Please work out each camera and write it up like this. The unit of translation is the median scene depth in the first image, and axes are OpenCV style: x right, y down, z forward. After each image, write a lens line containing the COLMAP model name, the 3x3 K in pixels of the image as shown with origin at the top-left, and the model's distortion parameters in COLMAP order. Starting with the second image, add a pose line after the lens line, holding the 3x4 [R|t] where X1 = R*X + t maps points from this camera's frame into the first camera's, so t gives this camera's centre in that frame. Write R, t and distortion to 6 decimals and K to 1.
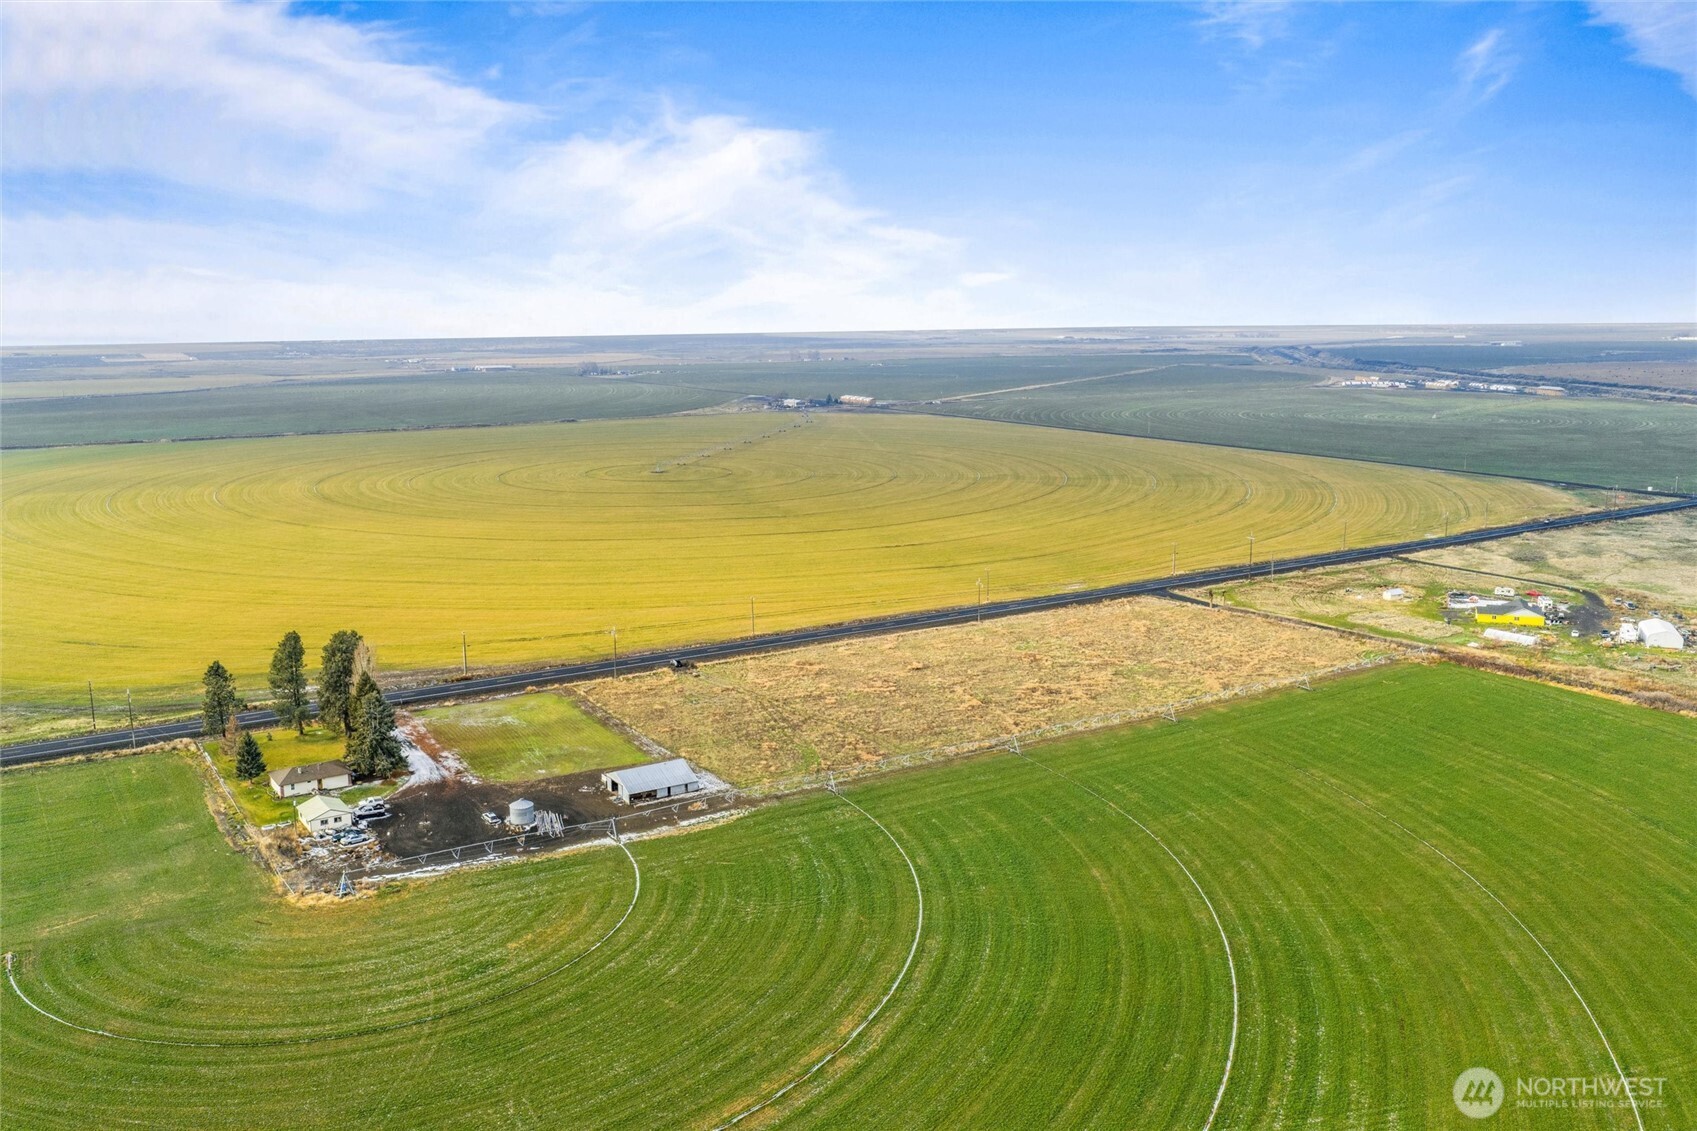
lens RADIAL K [[1398.1, 0, 852.2], [0, 1398.1, 557.6], [0, 0, 1]] dist [0.029380, -0.056301]
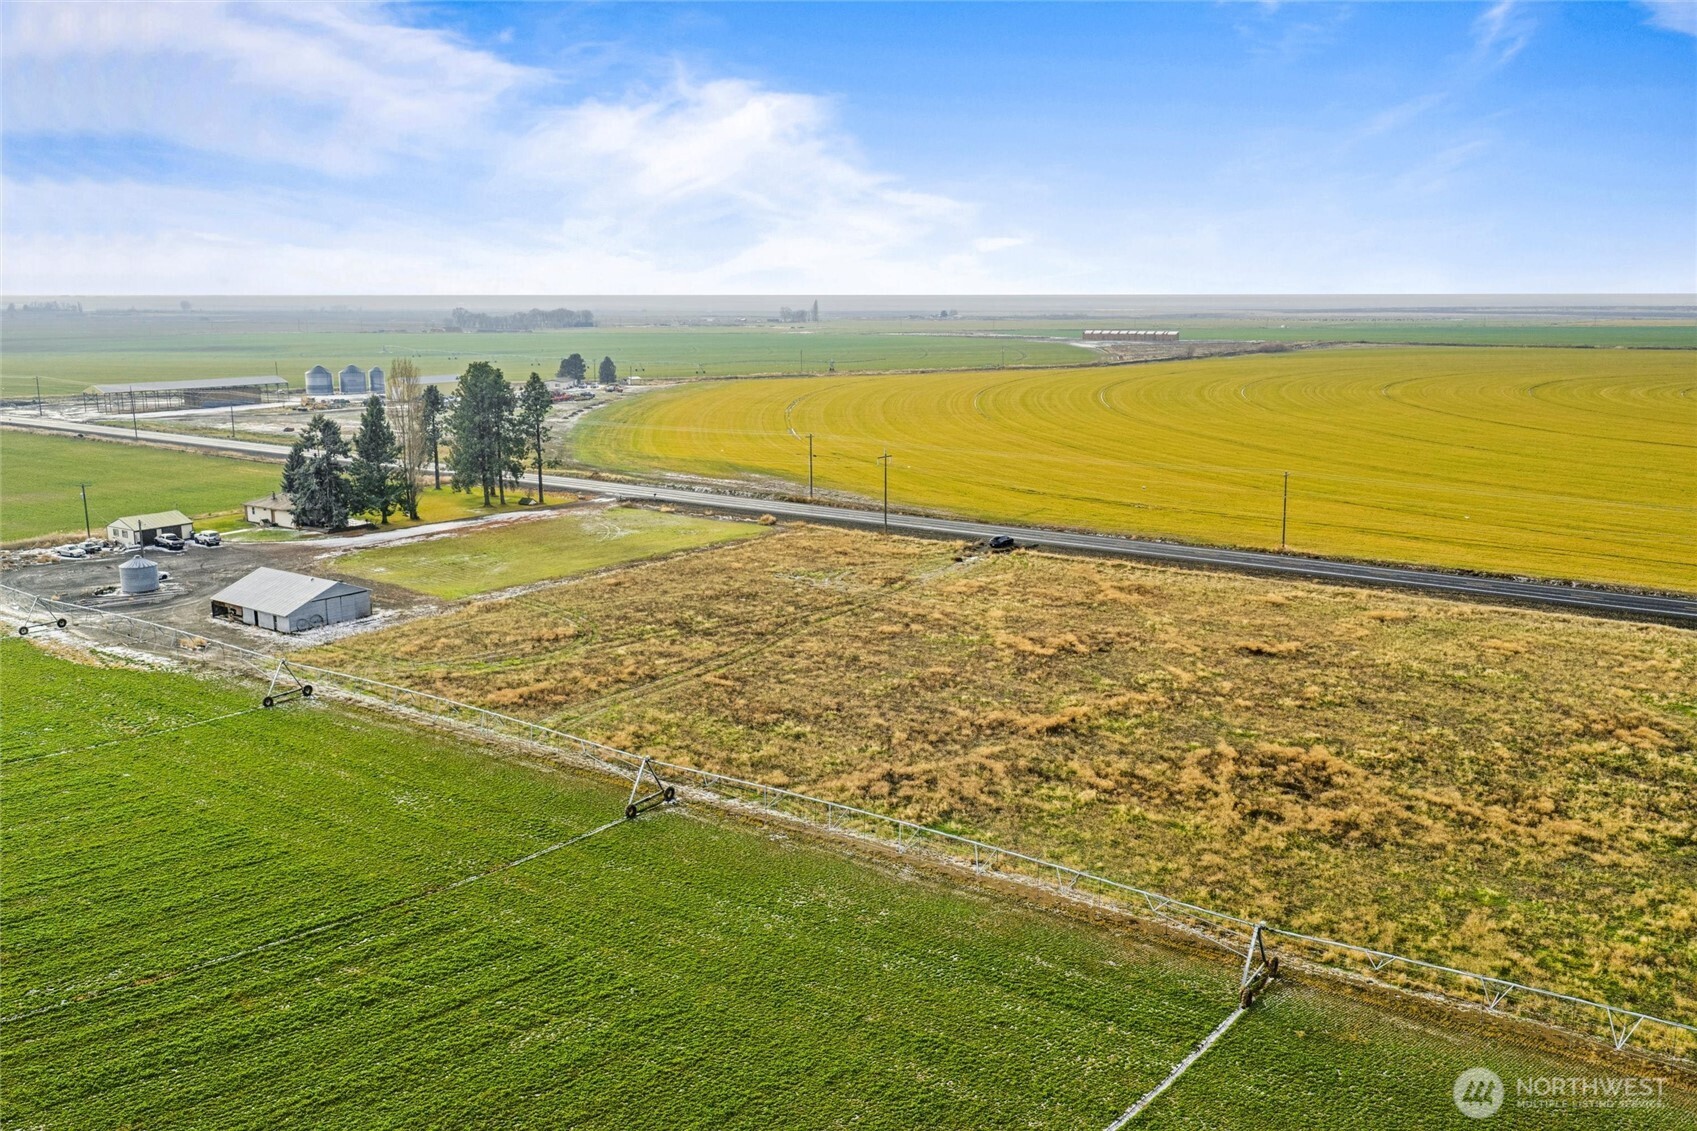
lens RADIAL K [[1398.1, 0, 859.9], [0, 1398.1, 572.9], [0, 0, 1]] dist [0.029380, -0.056301]
pose [[0.370725, 0.186451, -0.909835, 0.380943], [-0.162213, 0.977582, 0.134238, 0.024575], [0.914467, 0.097822, 0.392659, 0.787964]]
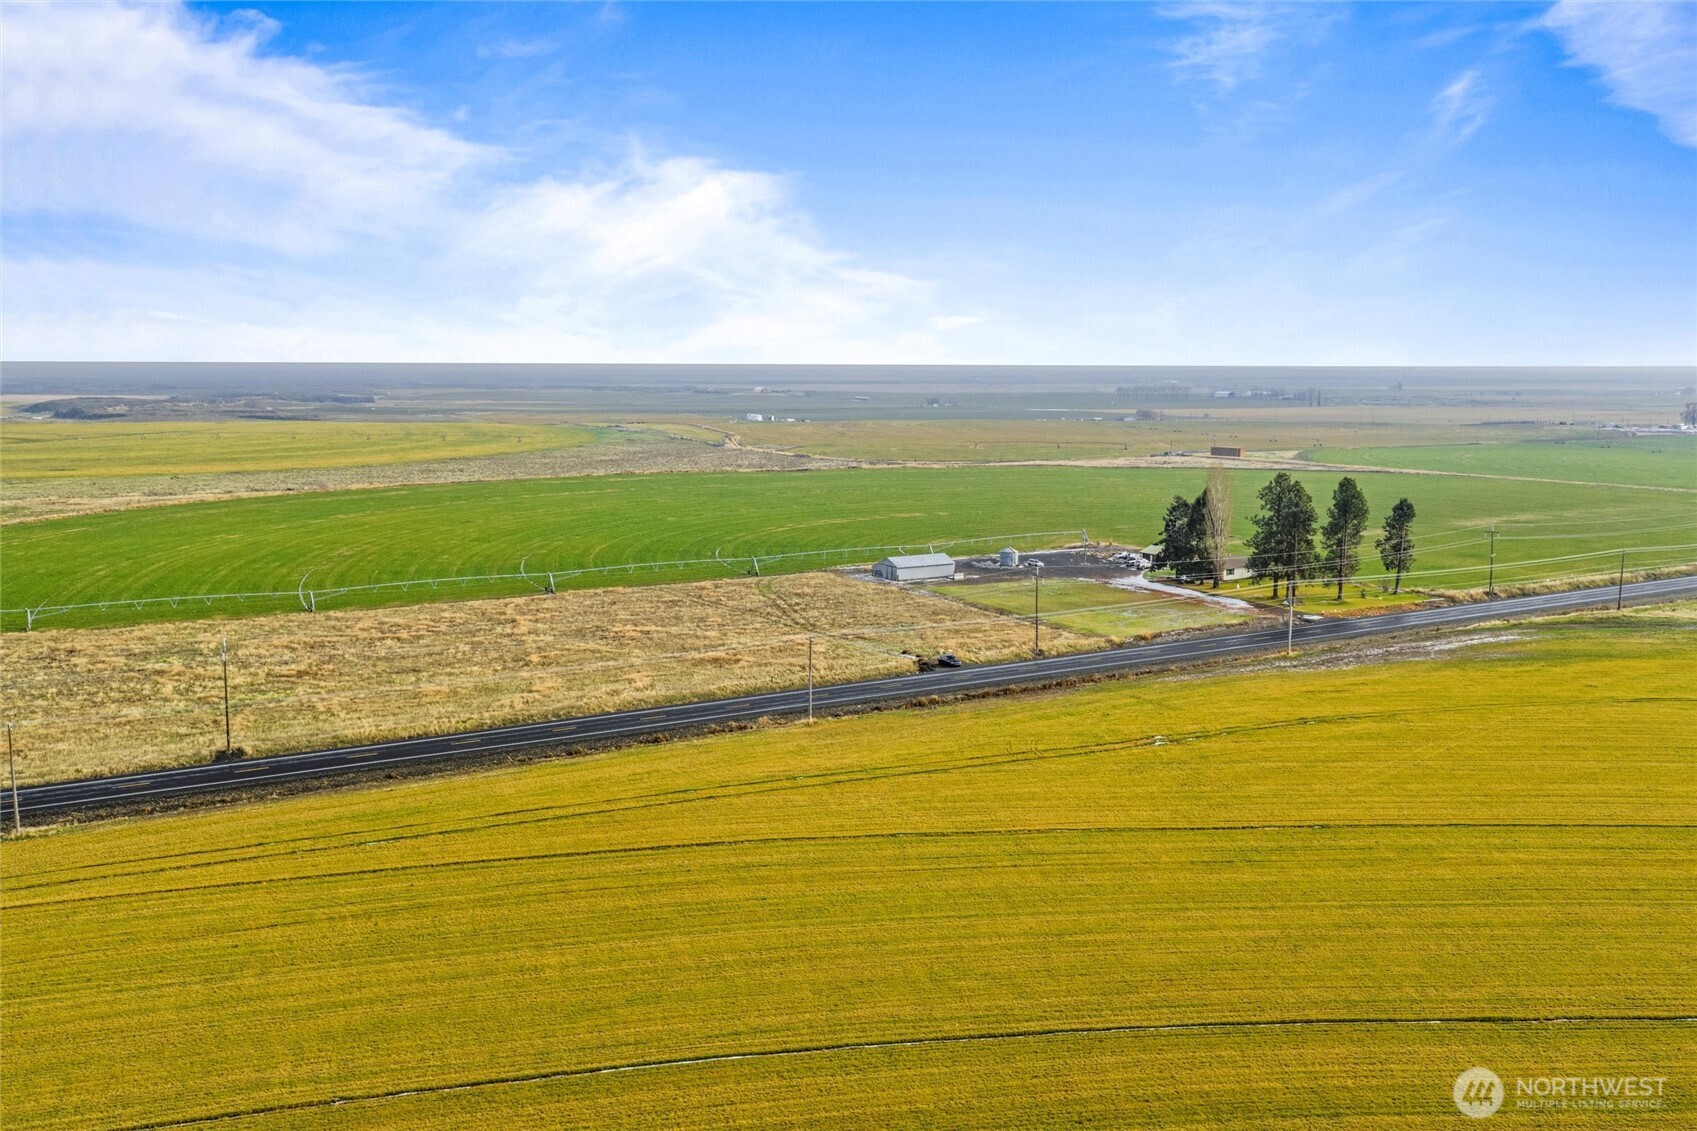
lens RADIAL K [[1398.1, 0, 849.0], [0, 1398.1, 578.9], [0, 0, 1]] dist [0.029380, -0.056301]
pose [[-0.997124, -0.006110, 0.075541, -0.136885], [0.018019, 0.949052, 0.314605, -0.145493], [-0.073614, 0.315061, -0.946212, 1.639990]]
